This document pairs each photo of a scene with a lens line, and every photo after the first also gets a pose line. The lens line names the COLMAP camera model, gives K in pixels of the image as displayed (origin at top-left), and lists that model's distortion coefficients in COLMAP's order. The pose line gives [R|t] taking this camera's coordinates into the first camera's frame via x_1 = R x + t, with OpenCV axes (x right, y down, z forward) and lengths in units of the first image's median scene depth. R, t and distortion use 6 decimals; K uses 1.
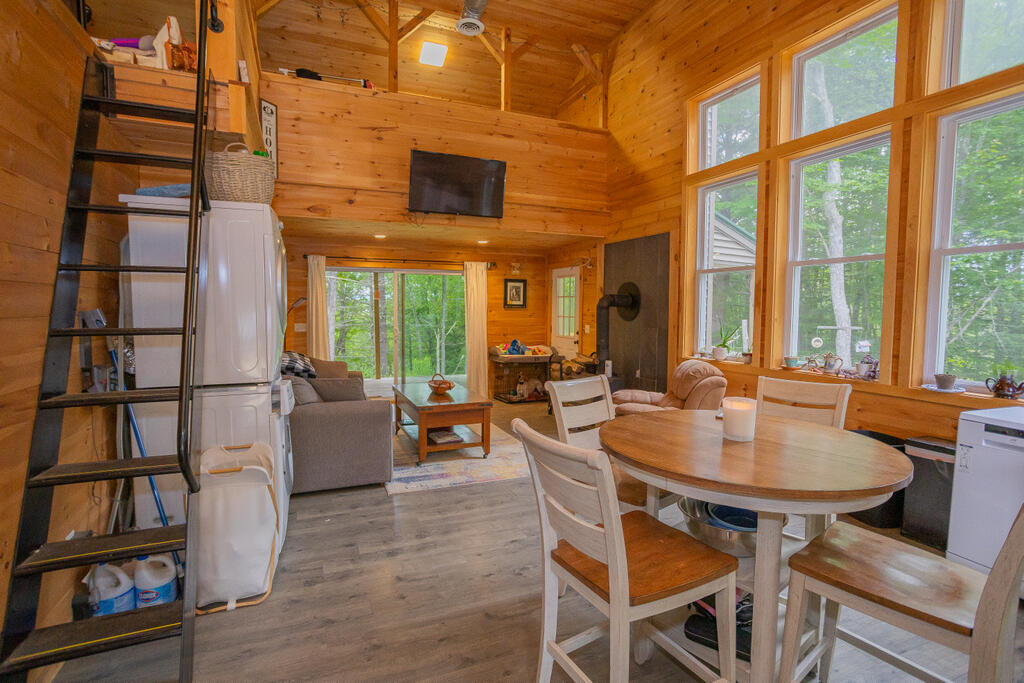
lens RADIAL K [[494.9, 0, 512.0], [0, 494.9, 341.5], [0, 0, 1]] dist [-0.002441, -0.000181]
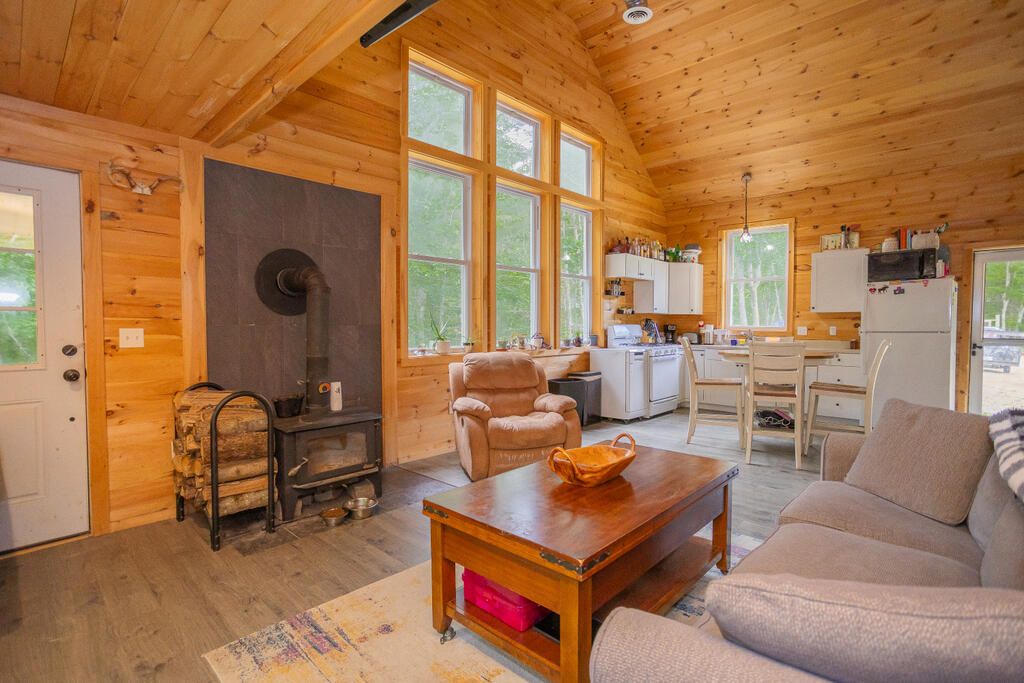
lens RADIAL K [[494.9, 0, 512.0], [0, 494.9, 341.5], [0, 0, 1]] dist [-0.002441, -0.000181]
pose [[-0.395135, -0.033145, 0.918025, -0.467131], [0.067737, 0.995577, 0.065100, -0.035852], [-0.916122, 0.087907, -0.391143, 1.142894]]
